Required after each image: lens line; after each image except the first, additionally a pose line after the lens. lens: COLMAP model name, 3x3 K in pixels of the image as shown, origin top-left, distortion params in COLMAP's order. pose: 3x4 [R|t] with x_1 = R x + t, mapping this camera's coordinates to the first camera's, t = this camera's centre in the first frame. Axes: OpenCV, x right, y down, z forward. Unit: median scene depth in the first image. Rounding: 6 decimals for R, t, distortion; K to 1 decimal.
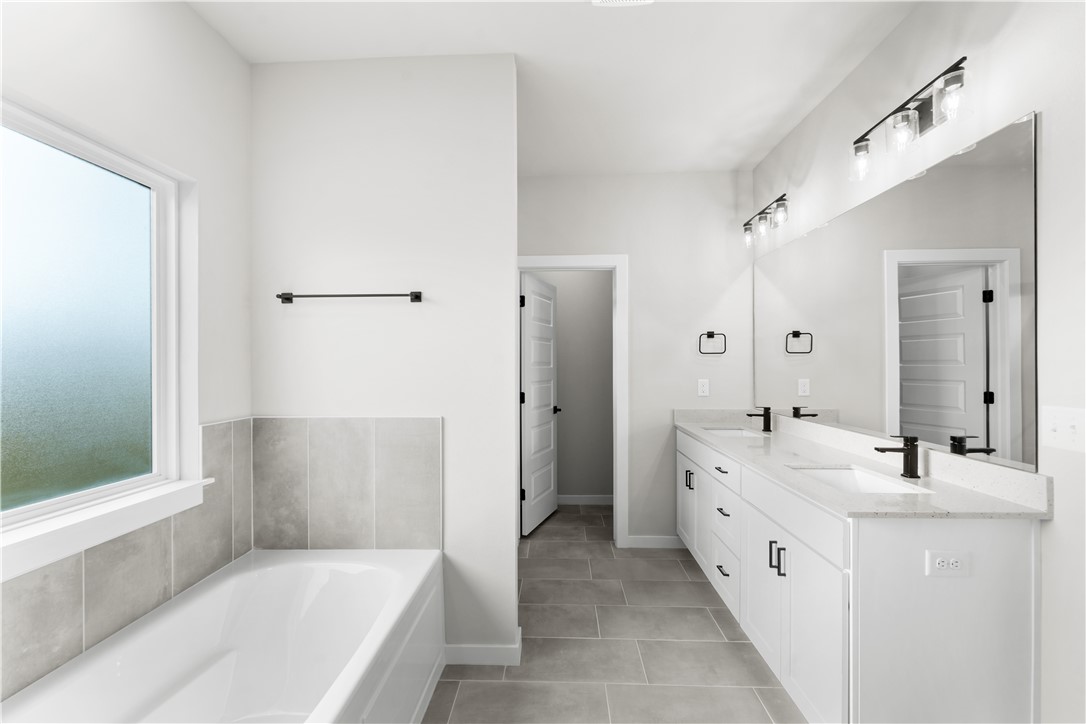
lens RADIAL K [[451.3, 0, 536.9], [0, 451.3, 365.3], [0, 0, 1]] dist [-0.003517, 0.001102]
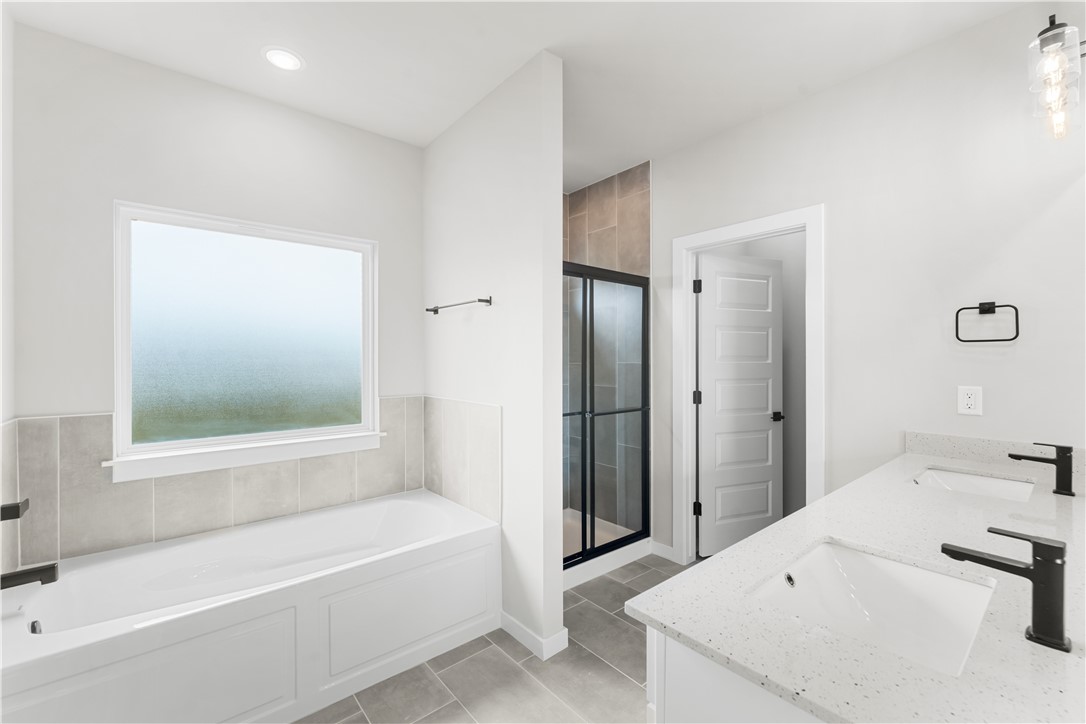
lens RADIAL K [[451.3, 0, 539.5], [0, 451.3, 359.3], [0, 0, 1]] dist [-0.003517, 0.001102]
pose [[0.670074, 0.005058, -0.742277, 0.683643], [-0.002488, 0.999986, 0.004568, -0.007037], [0.742290, -0.001215, 0.670078, 0.320490]]
